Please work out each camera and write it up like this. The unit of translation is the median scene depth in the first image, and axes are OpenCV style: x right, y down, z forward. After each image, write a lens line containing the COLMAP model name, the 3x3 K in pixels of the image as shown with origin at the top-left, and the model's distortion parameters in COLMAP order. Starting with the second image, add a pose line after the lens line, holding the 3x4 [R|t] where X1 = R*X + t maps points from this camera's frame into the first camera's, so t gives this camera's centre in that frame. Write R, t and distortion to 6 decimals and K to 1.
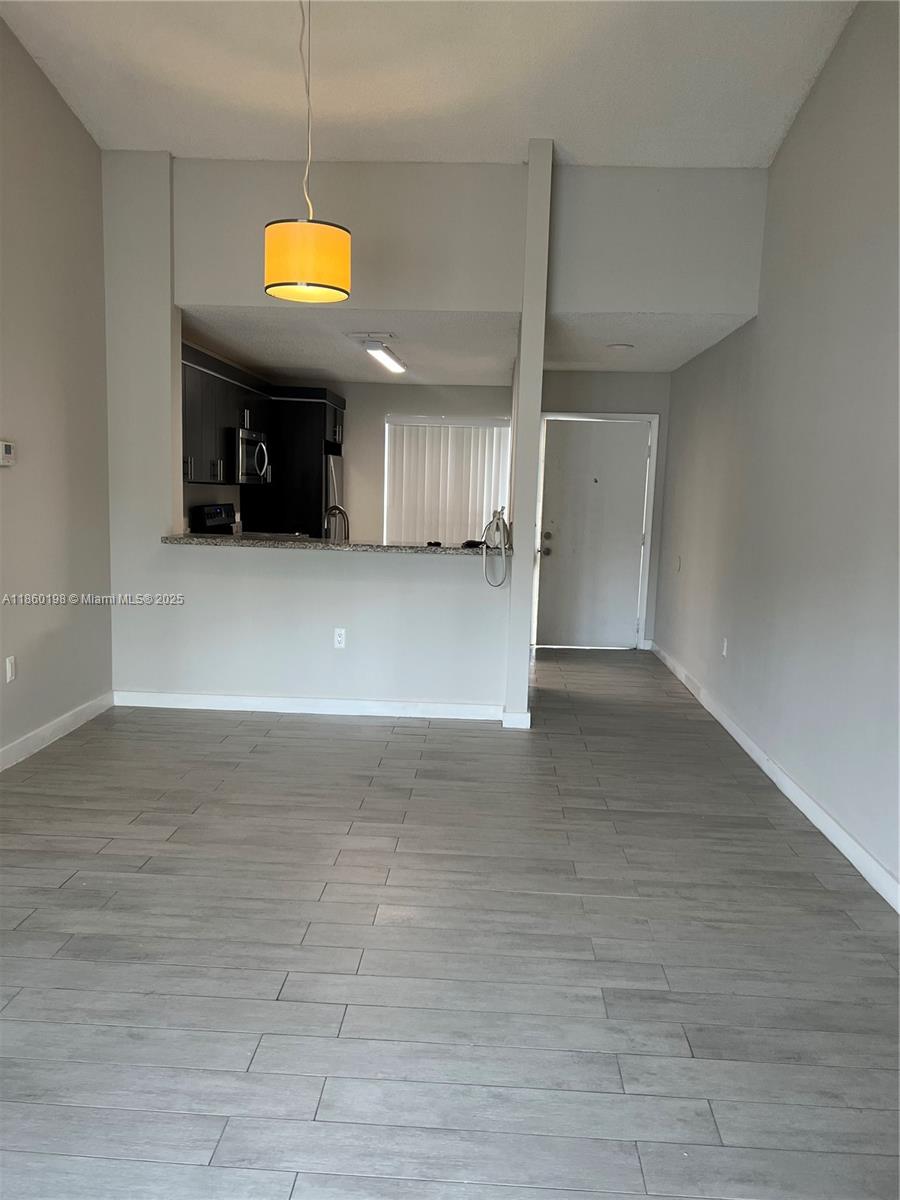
lens RADIAL K [[894.8, 0, 448.8], [0, 894.8, 601.1], [0, 0, 1]] dist [-0.031502, 0.002100]
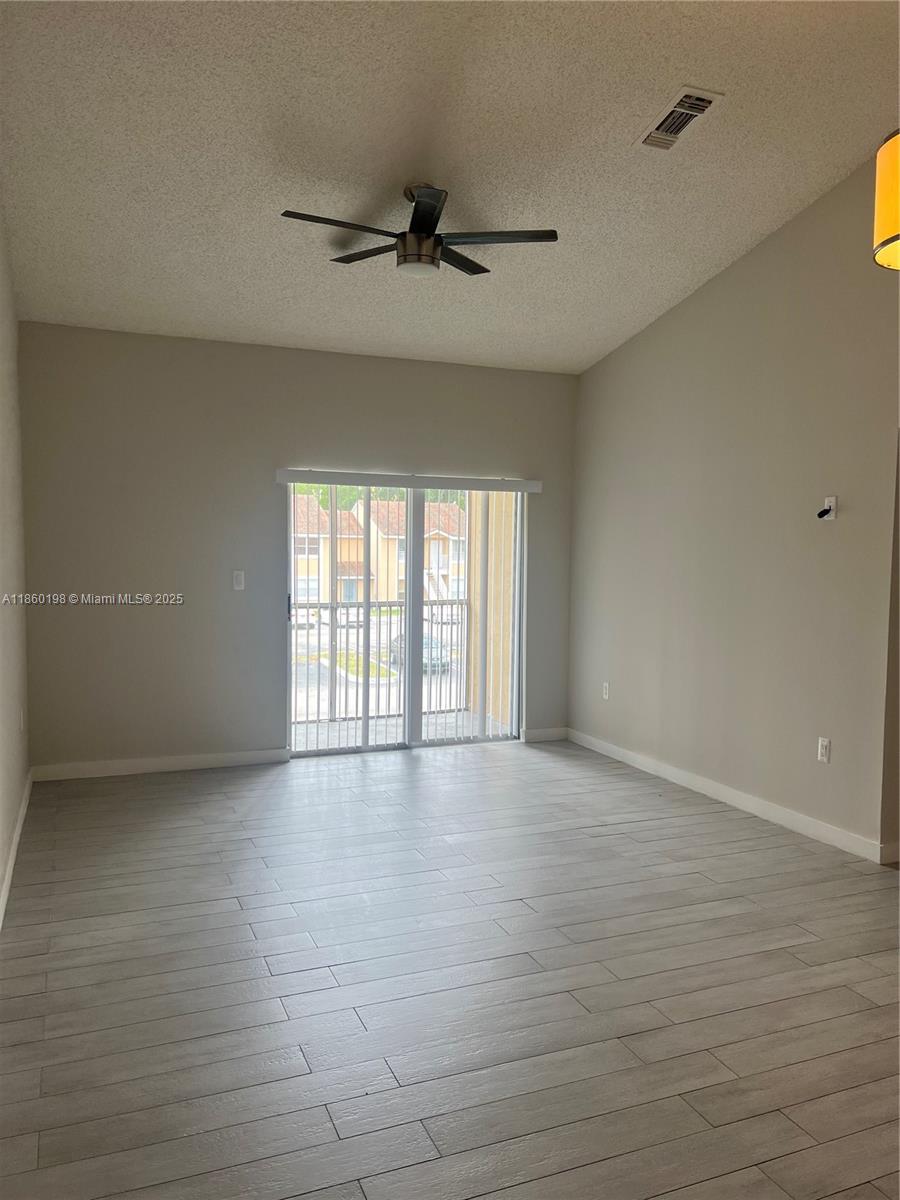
lens RADIAL K [[894.8, 0, 449.6], [0, 894.8, 599.8], [0, 0, 1]] dist [-0.031502, 0.002100]
pose [[-0.902634, -0.013206, -0.430206, 0.447226], [-0.089799, 0.983311, 0.158226, -0.221987], [0.420937, 0.181452, -0.888756, 1.700014]]
